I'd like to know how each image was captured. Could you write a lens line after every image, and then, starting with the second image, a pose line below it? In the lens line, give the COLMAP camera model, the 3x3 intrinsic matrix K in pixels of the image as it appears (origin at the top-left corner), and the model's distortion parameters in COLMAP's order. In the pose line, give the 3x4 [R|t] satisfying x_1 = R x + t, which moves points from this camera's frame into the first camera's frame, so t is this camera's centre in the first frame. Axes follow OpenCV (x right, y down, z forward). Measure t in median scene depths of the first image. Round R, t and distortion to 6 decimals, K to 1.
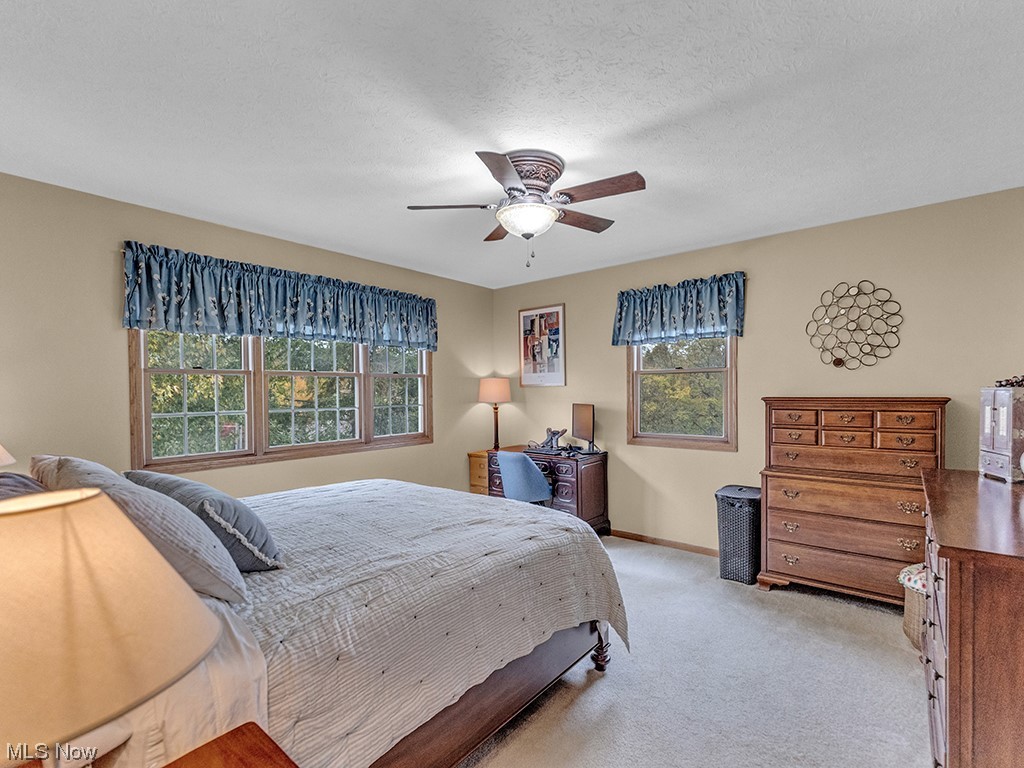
lens RADIAL K [[473.7, 0, 510.4], [0, 473.7, 387.1], [0, 0, 1]] dist [-0.002681, -0.000263]
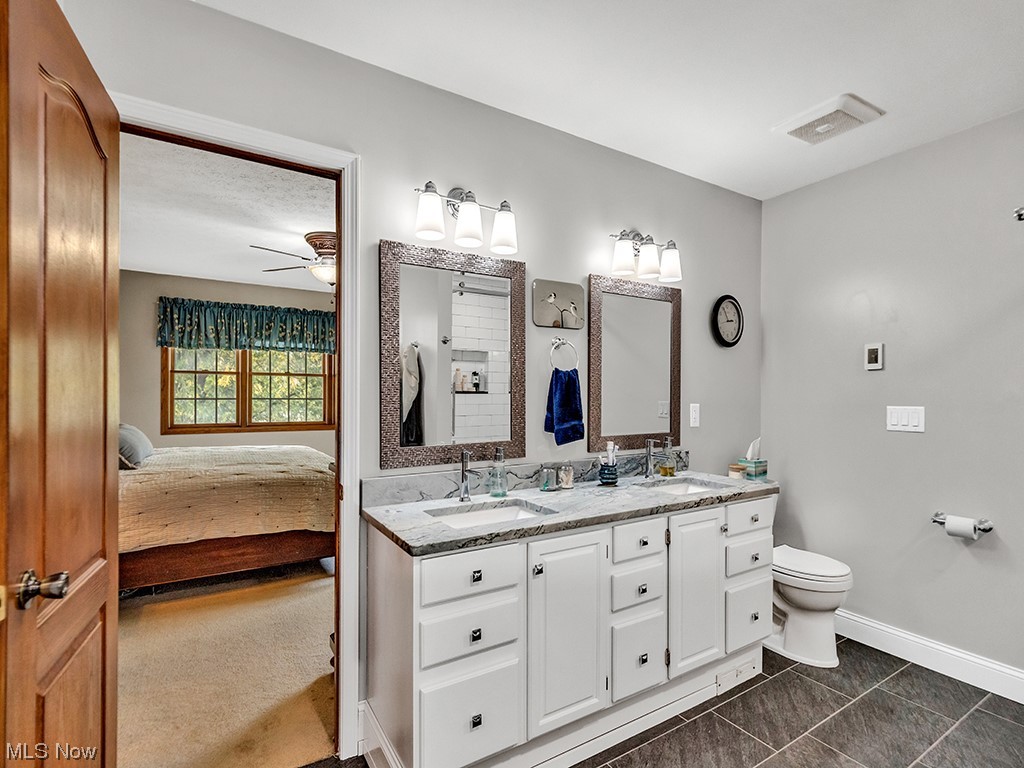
lens RADIAL K [[473.7, 0, 511.1], [0, 473.7, 386.5], [0, 0, 1]] dist [-0.002681, -0.000263]
pose [[0.945192, 0.007556, -0.326428, 0.863775], [-0.011826, 0.999868, -0.011099, 0.021278], [0.326301, 0.014351, 0.945157, -0.189633]]
